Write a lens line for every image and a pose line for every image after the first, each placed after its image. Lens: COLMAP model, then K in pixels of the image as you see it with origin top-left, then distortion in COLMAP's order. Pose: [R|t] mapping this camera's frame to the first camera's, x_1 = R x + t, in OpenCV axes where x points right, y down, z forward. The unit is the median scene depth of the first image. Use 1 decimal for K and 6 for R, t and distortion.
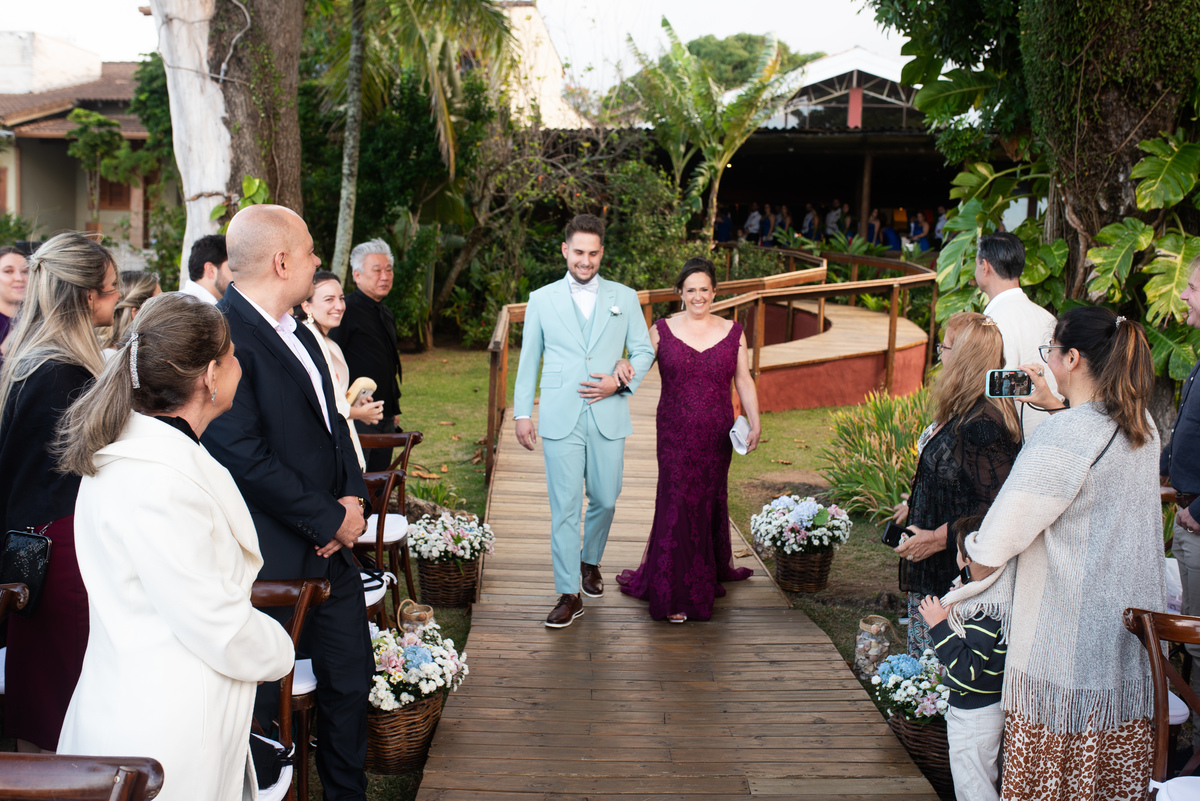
lens RADIAL K [[1112.8, 0, 599.7], [0, 1112.8, 430.0], [0, 0, 1]] dist [-0.110336, 0.098368]
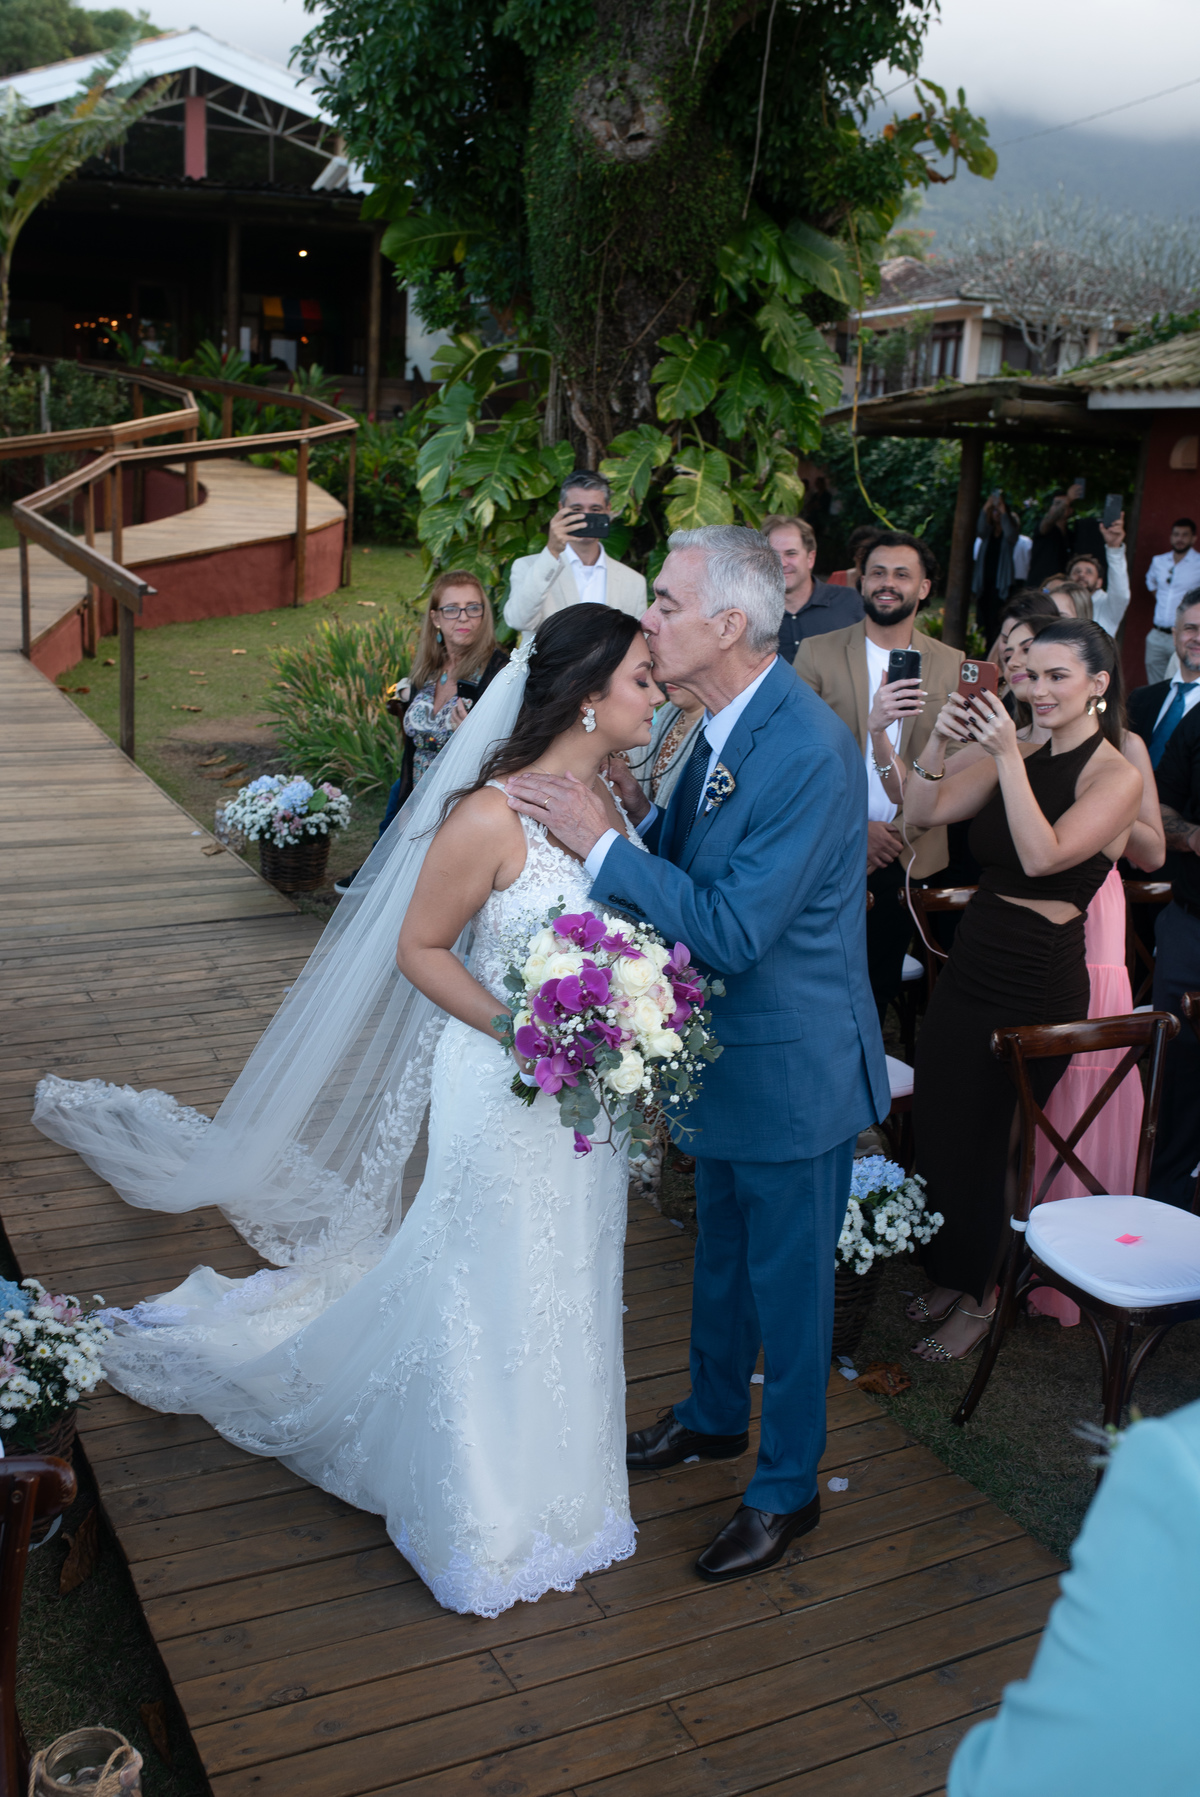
lens RADIAL K [[1786.8, 0, 600.0], [0, 1786.8, 898.5], [0, 0, 1]] dist [-0.066613, 0.004454]
pose [[0.886876, -0.100222, 0.451005, -0.206247], [0.021354, 0.984036, 0.176681, -0.074825], [-0.461513, -0.147063, 0.874859, -0.253125]]
